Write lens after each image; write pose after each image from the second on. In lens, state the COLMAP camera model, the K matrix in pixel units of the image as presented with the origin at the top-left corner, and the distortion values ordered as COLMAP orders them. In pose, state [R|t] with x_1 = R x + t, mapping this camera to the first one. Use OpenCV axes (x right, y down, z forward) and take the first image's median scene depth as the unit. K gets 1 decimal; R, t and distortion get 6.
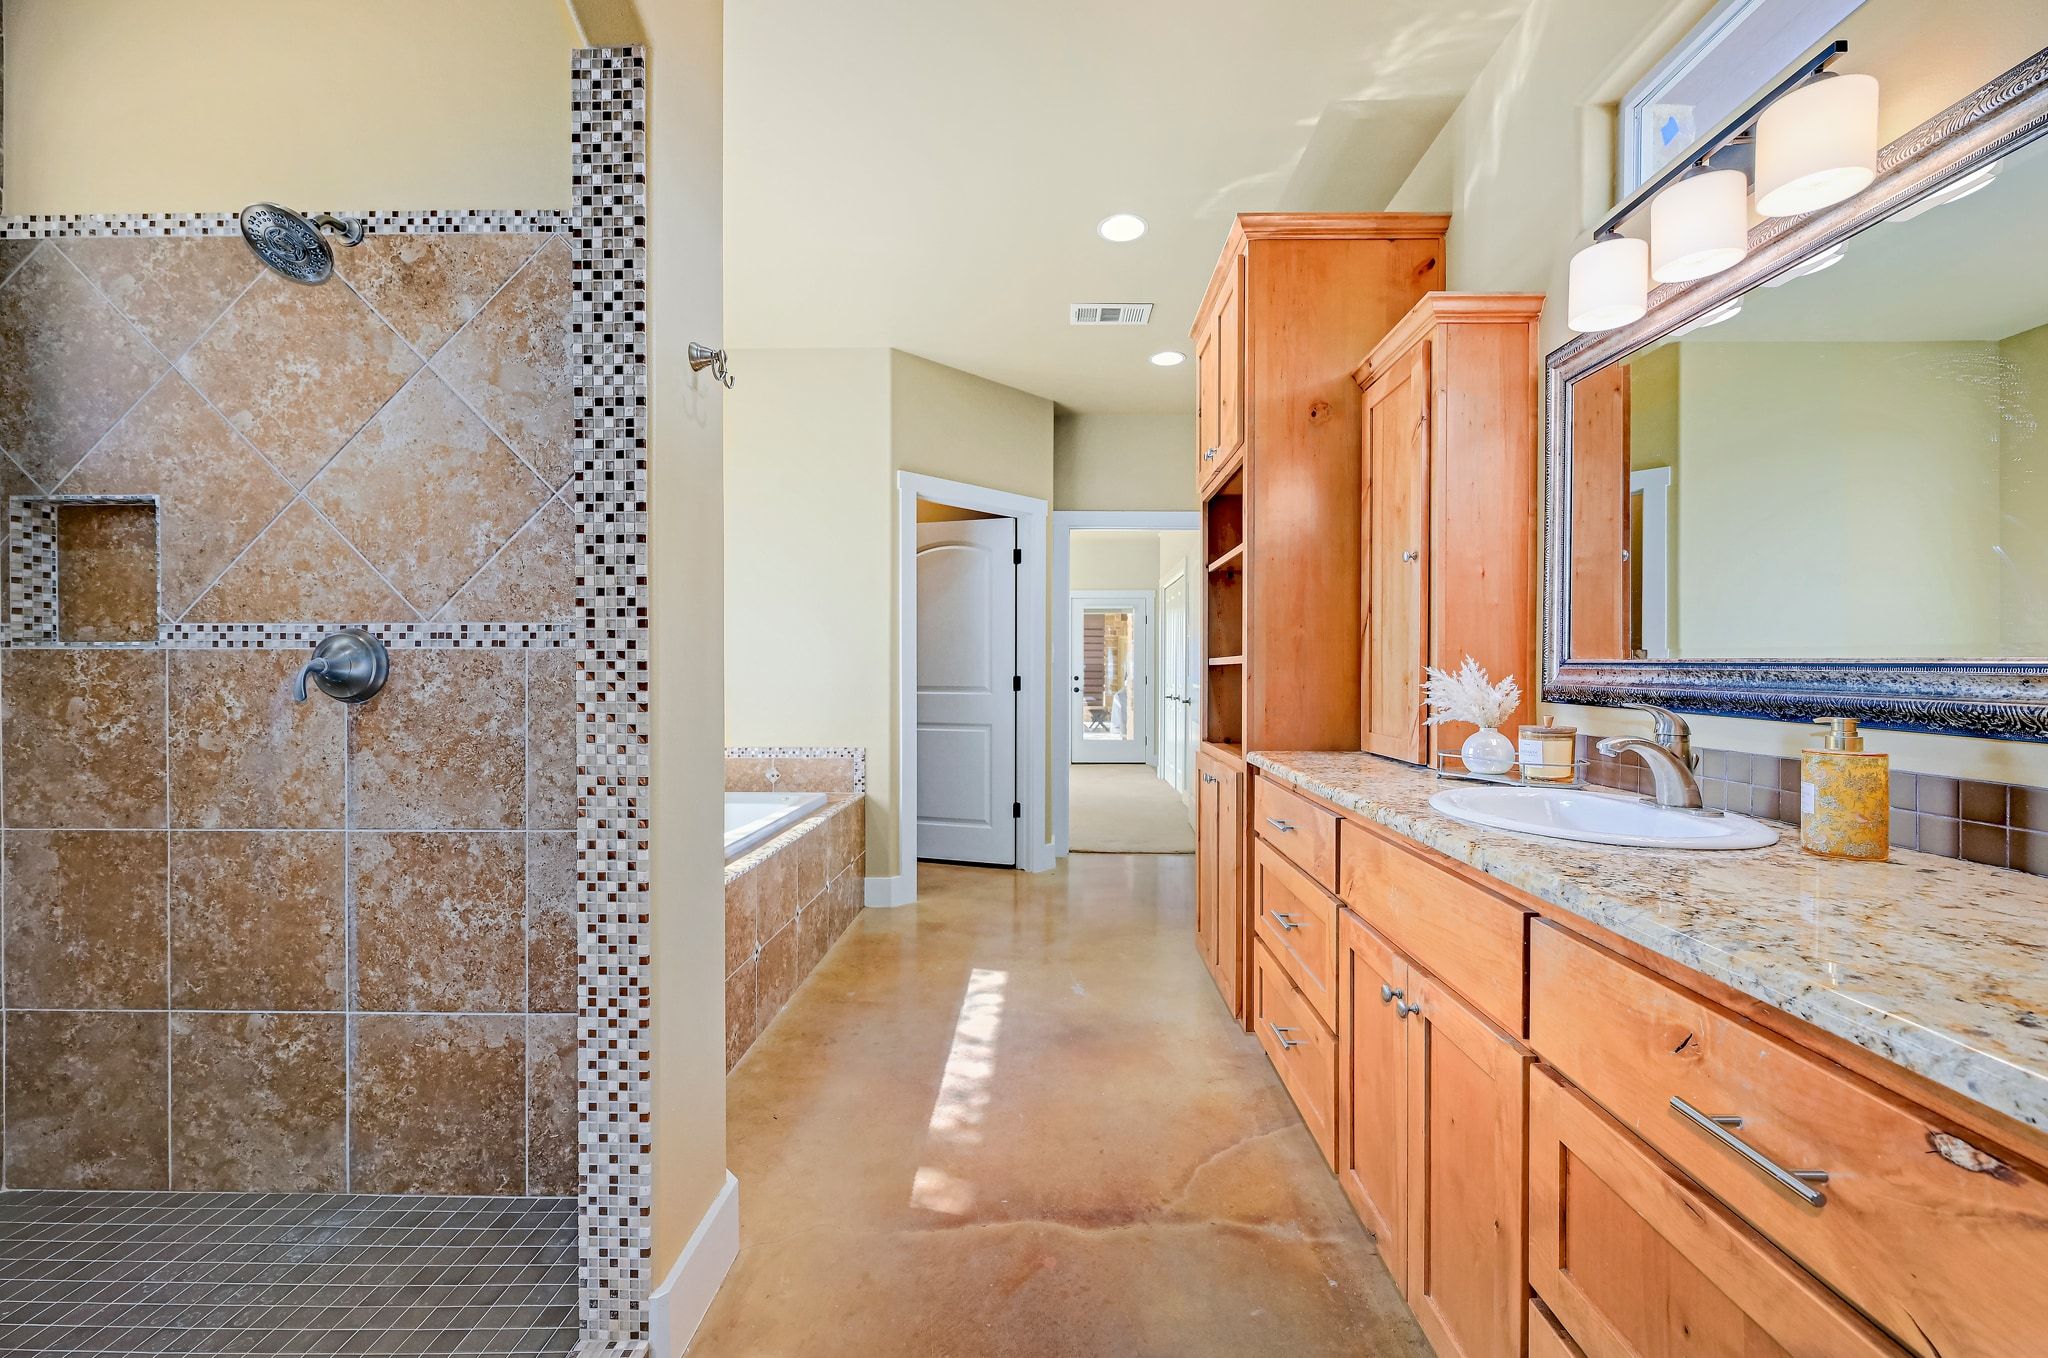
lens RADIAL K [[824.6, 0, 1032.3], [0, 824.6, 667.8], [0, 0, 1]] dist [0.000217, 0.000115]
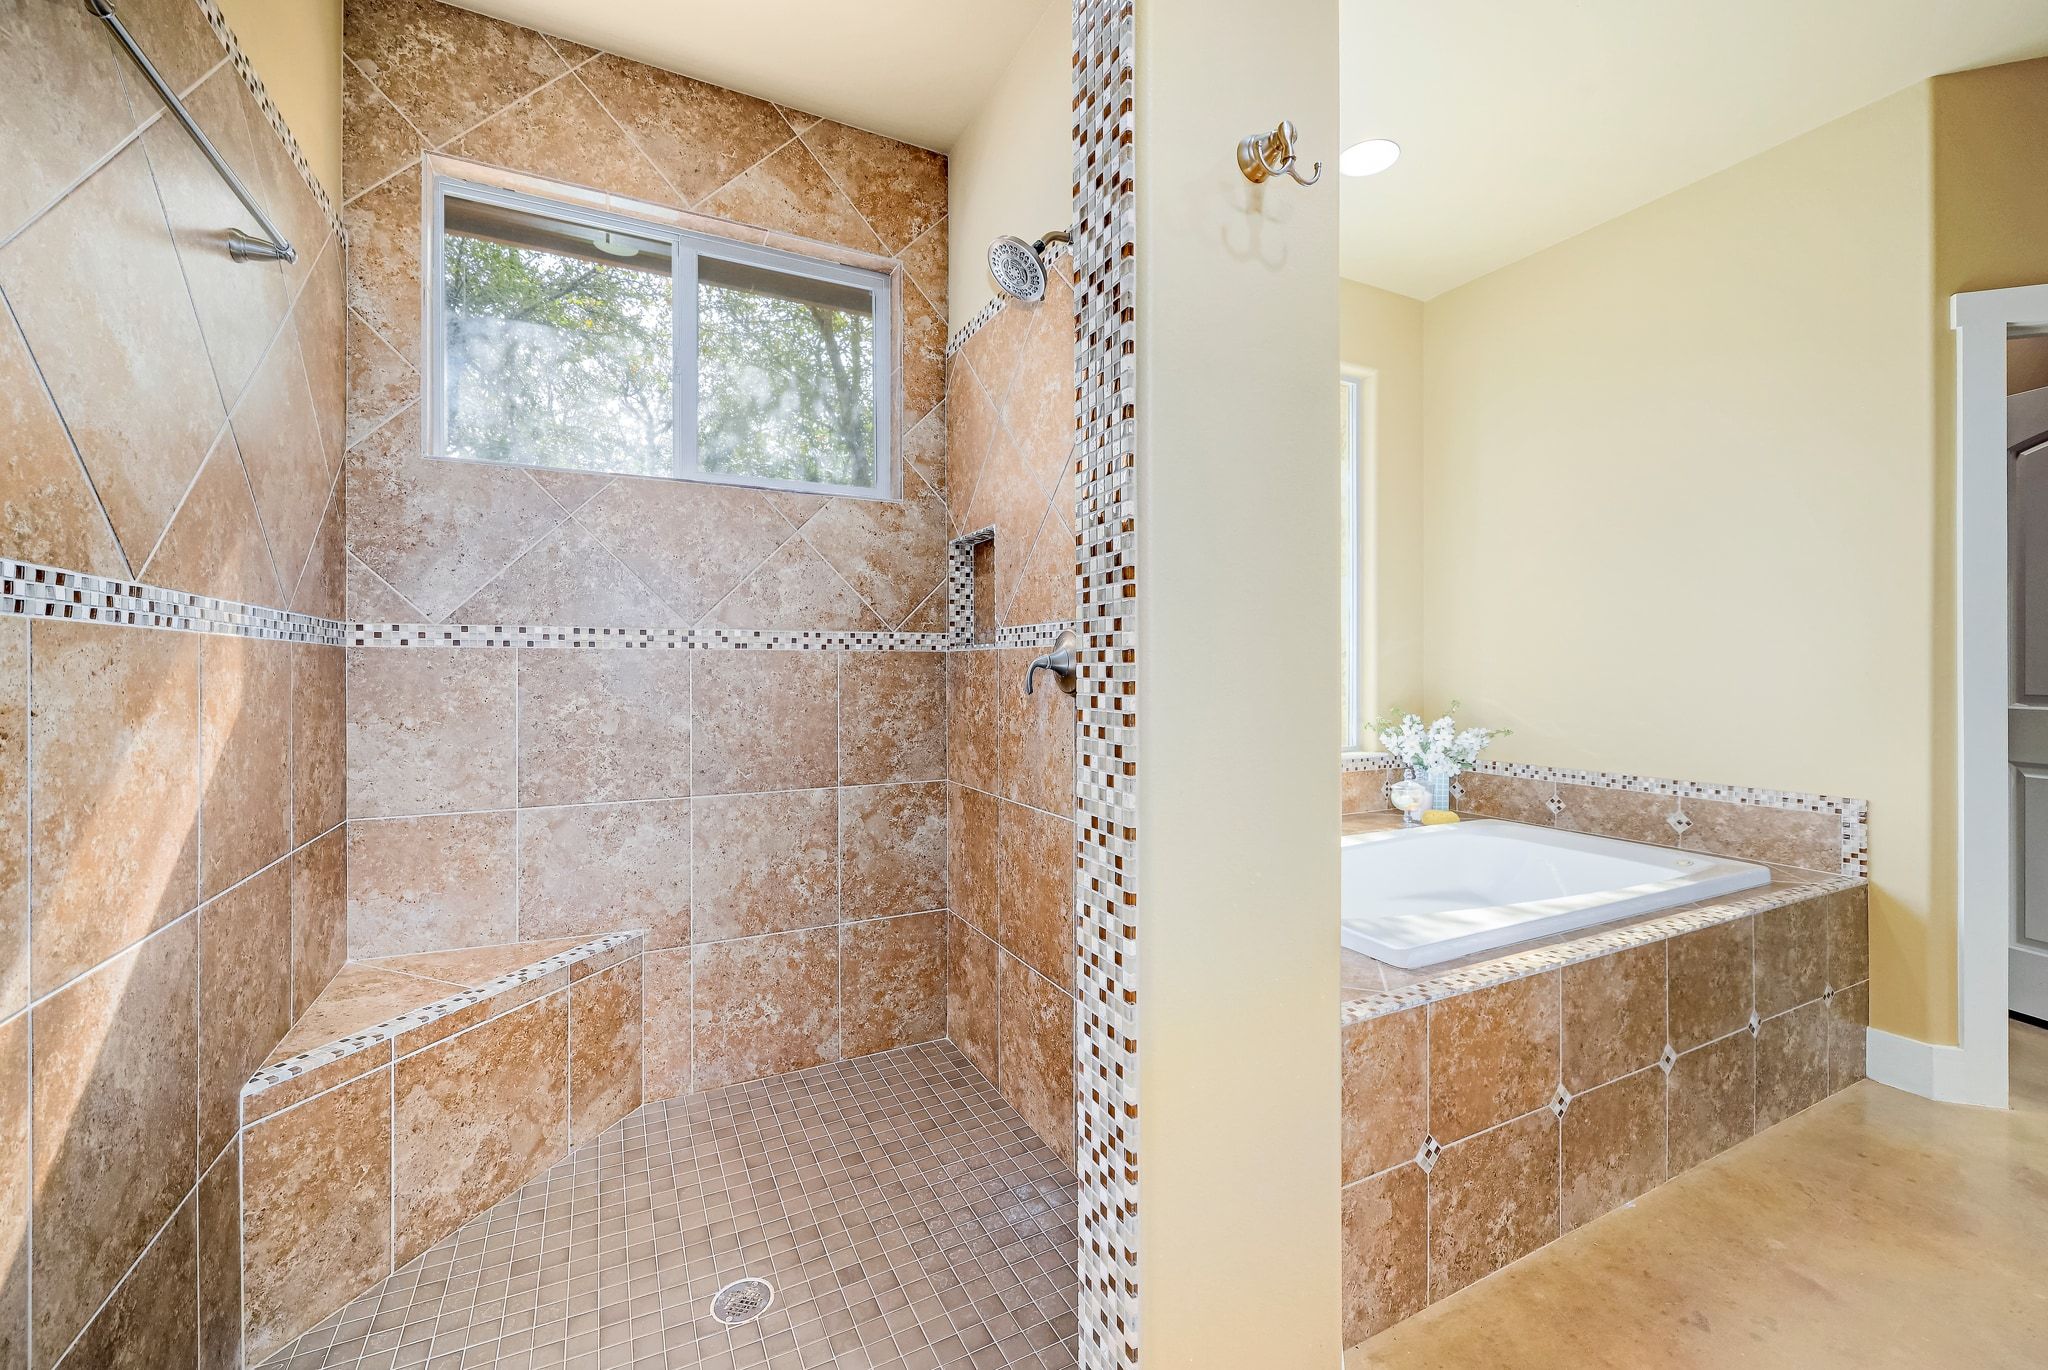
lens RADIAL K [[825.4, 0, 1025.8], [0, 825.4, 668.7], [0, 0, 1]] dist [0.001925, -0.000360]
pose [[0.480686, -0.000562, -0.876893, 0.060417], [0.003929, 0.999991, 0.001512, 0.006020], [0.876884, -0.004172, 0.480684, 0.614172]]
